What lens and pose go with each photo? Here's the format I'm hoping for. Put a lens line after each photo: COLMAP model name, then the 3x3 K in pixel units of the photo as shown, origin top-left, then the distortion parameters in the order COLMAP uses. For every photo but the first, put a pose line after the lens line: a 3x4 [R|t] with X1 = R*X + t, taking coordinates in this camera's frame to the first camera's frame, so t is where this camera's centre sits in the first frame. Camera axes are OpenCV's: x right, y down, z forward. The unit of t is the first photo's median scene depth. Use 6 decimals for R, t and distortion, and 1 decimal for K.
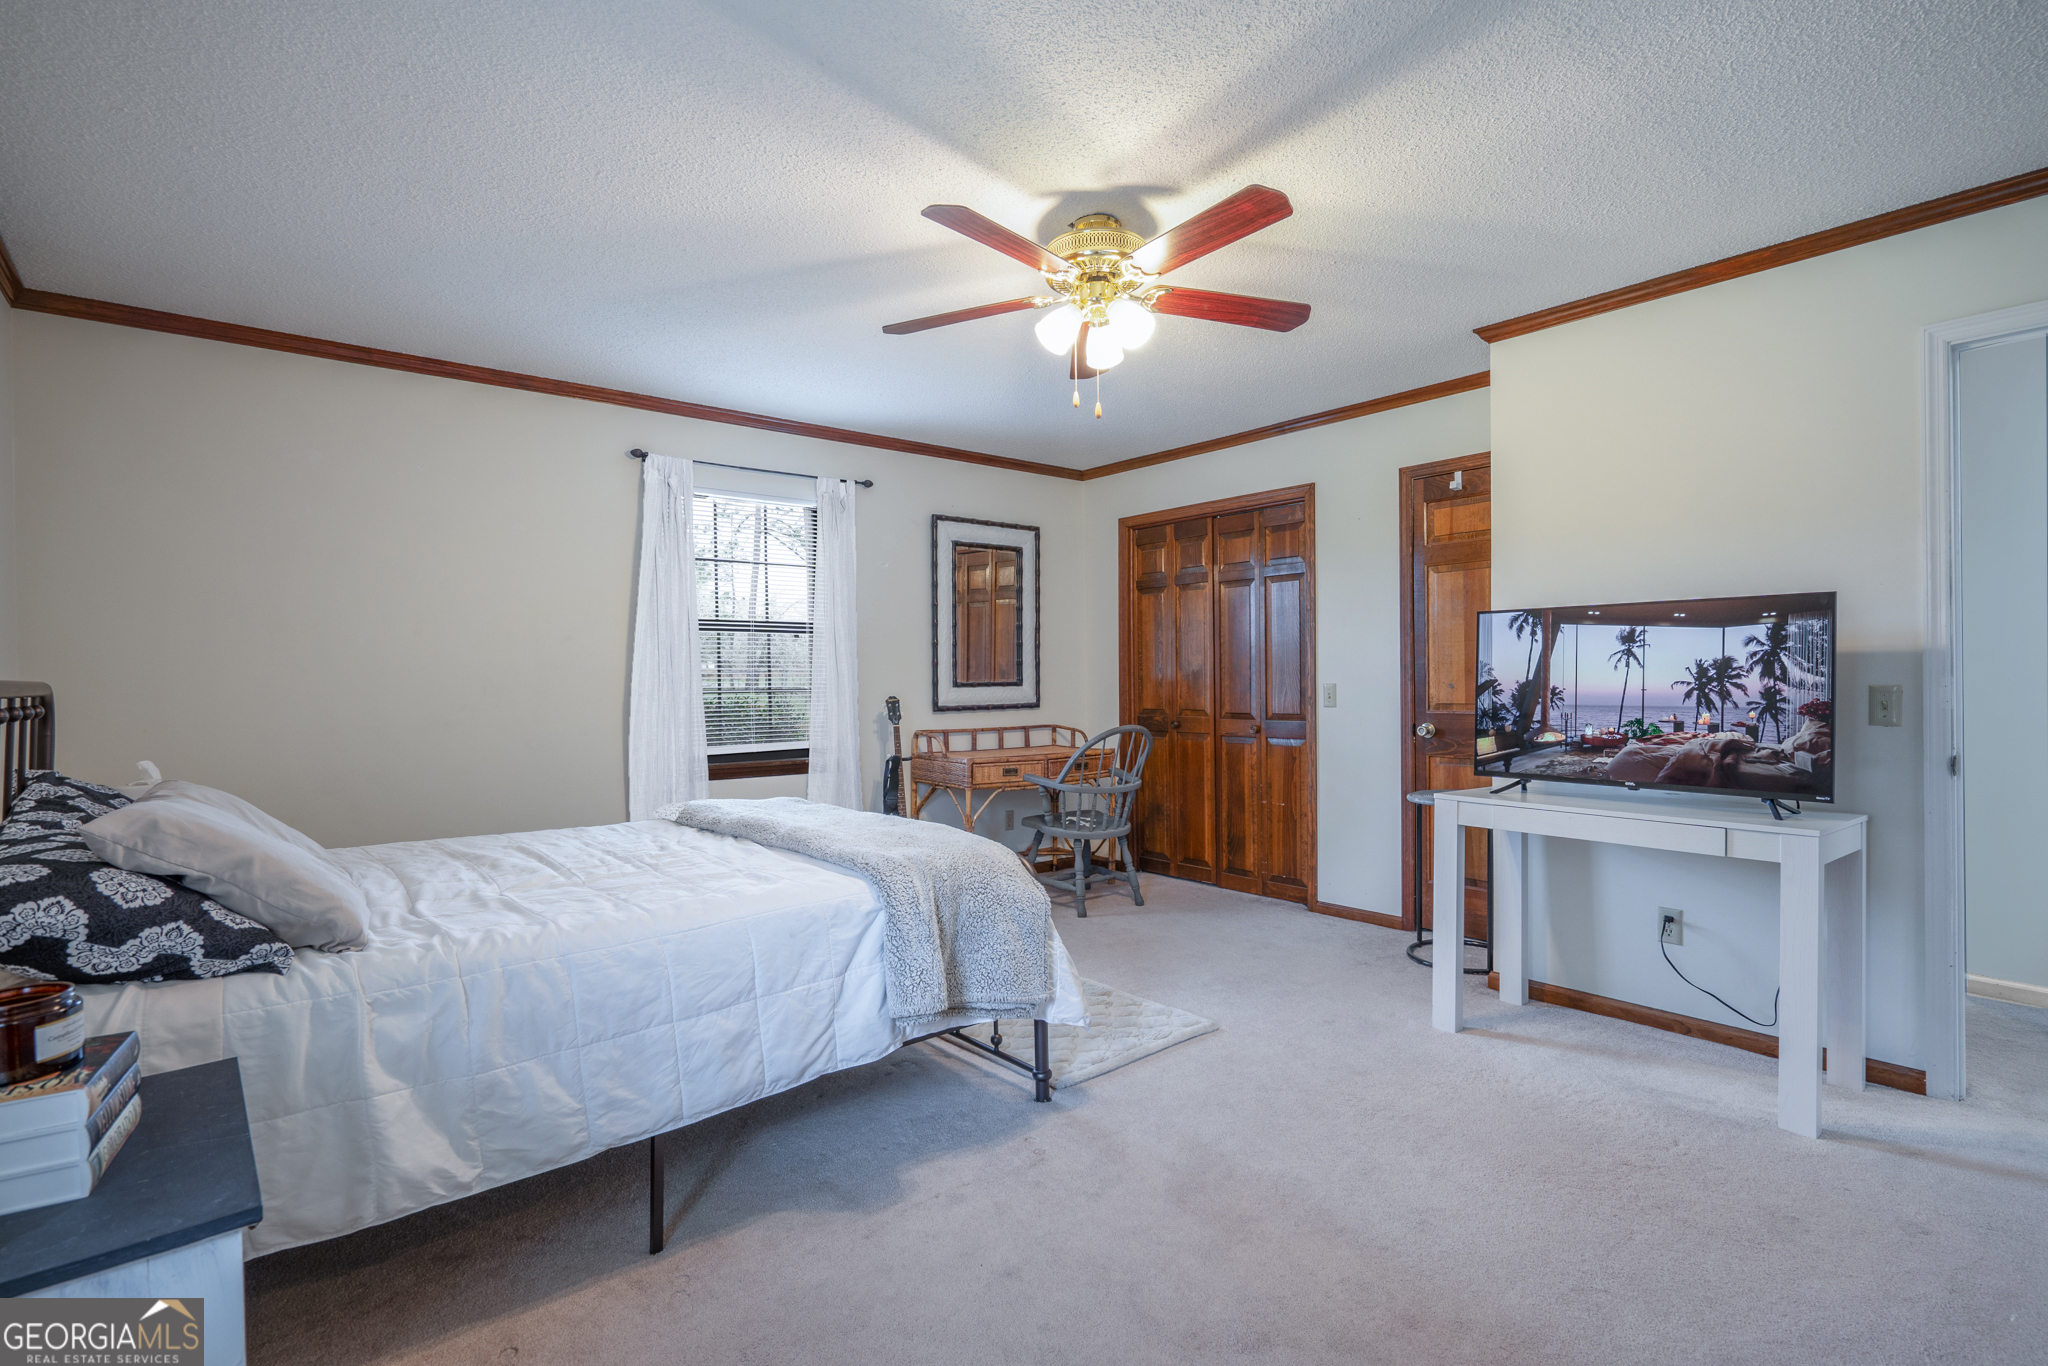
lens RADIAL K [[952.3, 0, 1043.1], [0, 952.3, 689.2], [0, 0, 1]] dist [-0.001201, 0.001724]
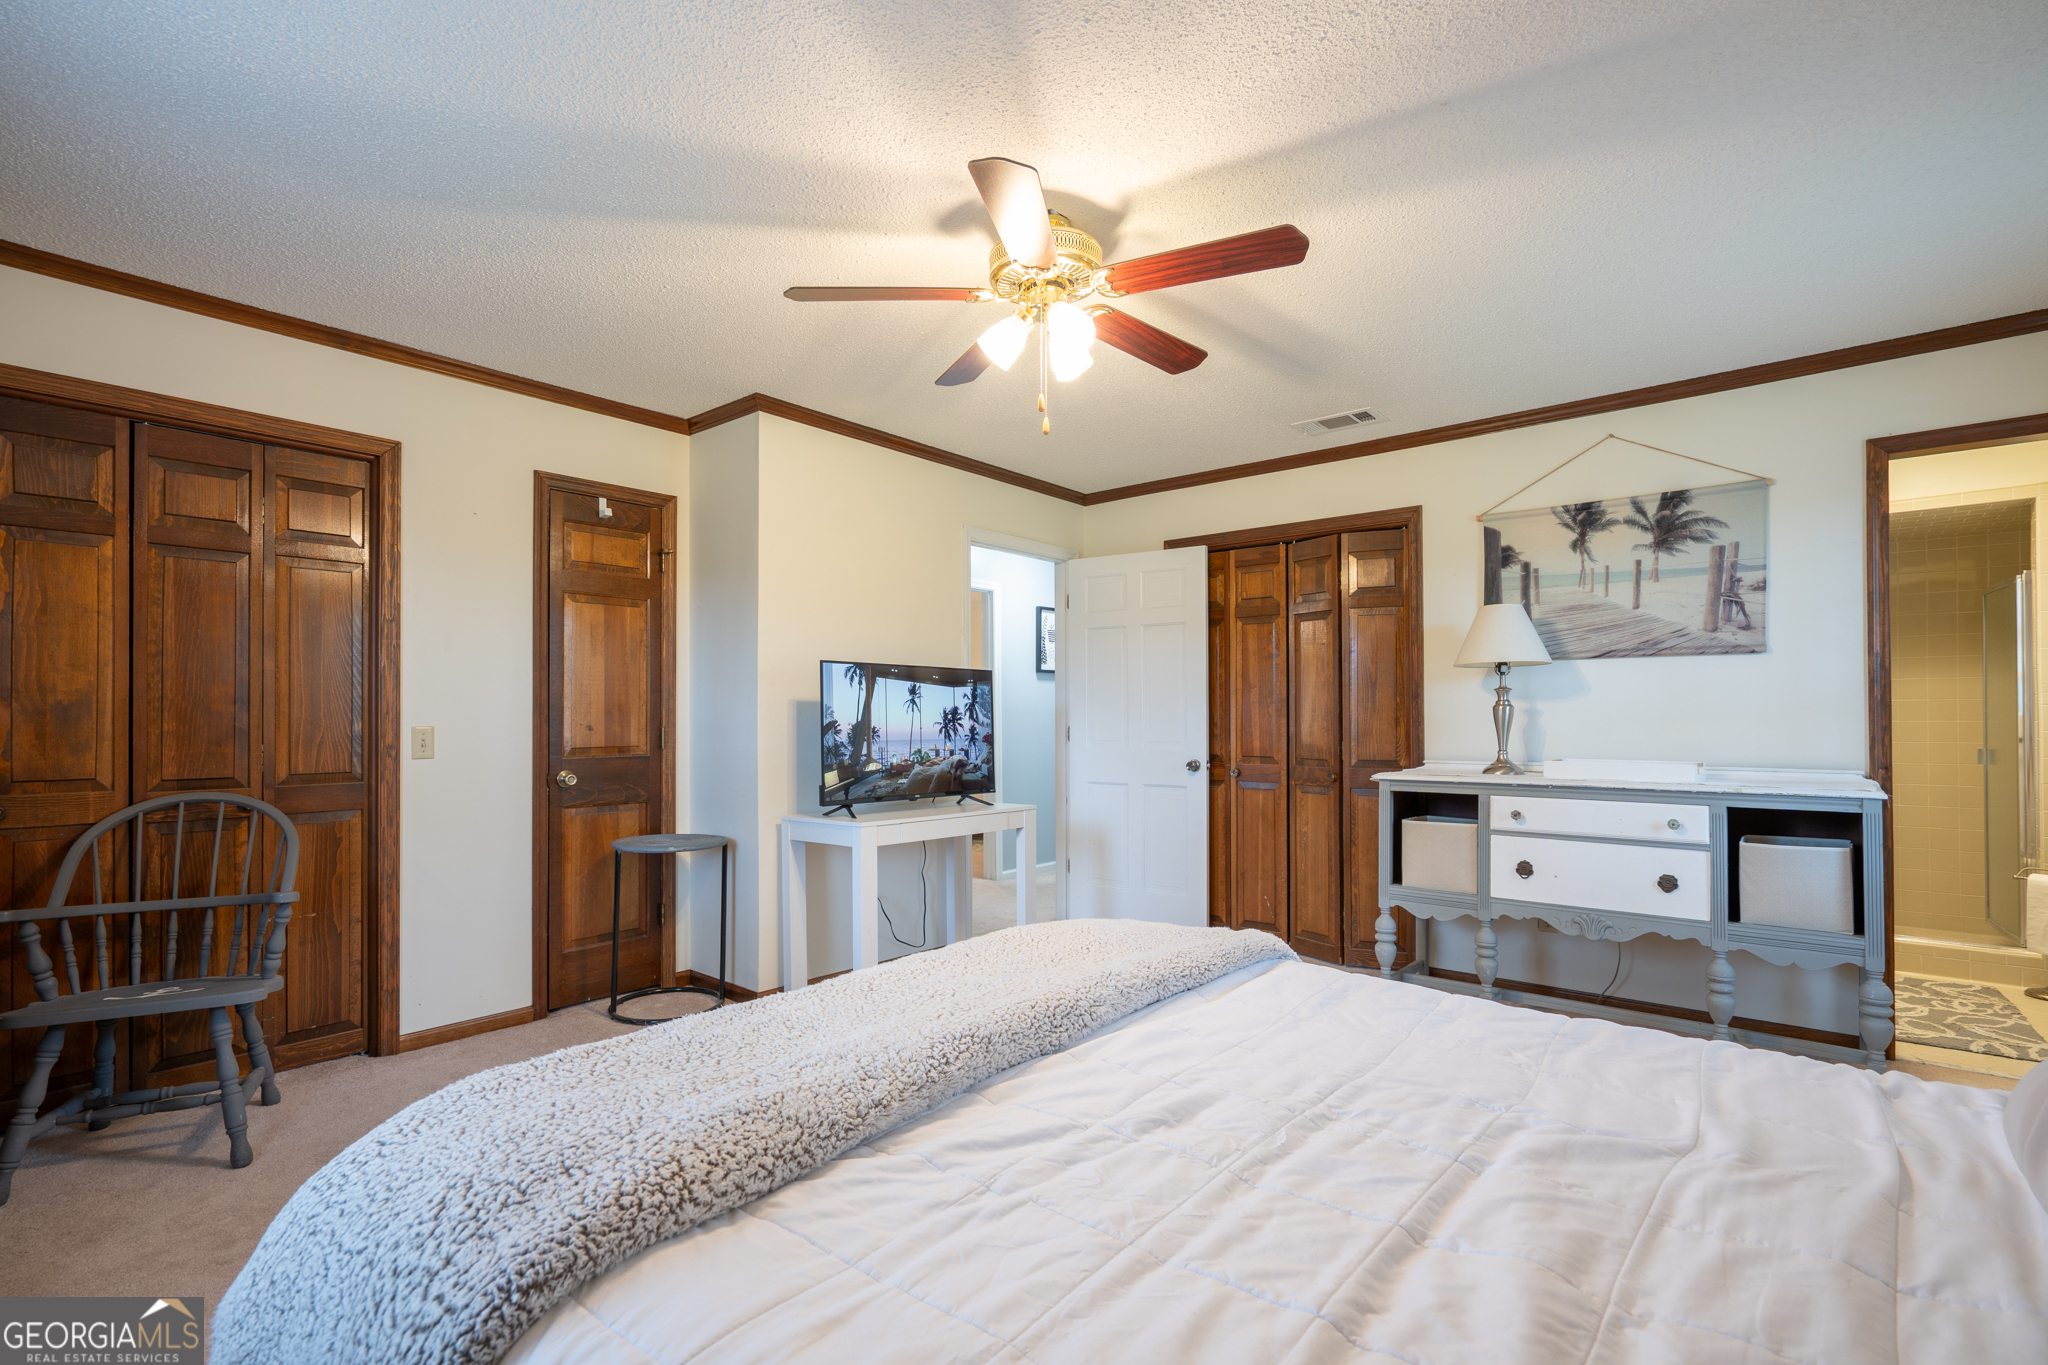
lens RADIAL K [[952.3, 0, 988.8], [0, 952.3, 708.7], [0, 0, 1]] dist [-0.001201, 0.001724]
pose [[-0.141001, 0.015676, 0.989885, -0.734888], [0.010857, 0.999839, -0.014288, -0.006601], [-0.989950, 0.008733, -0.141149, 1.039543]]
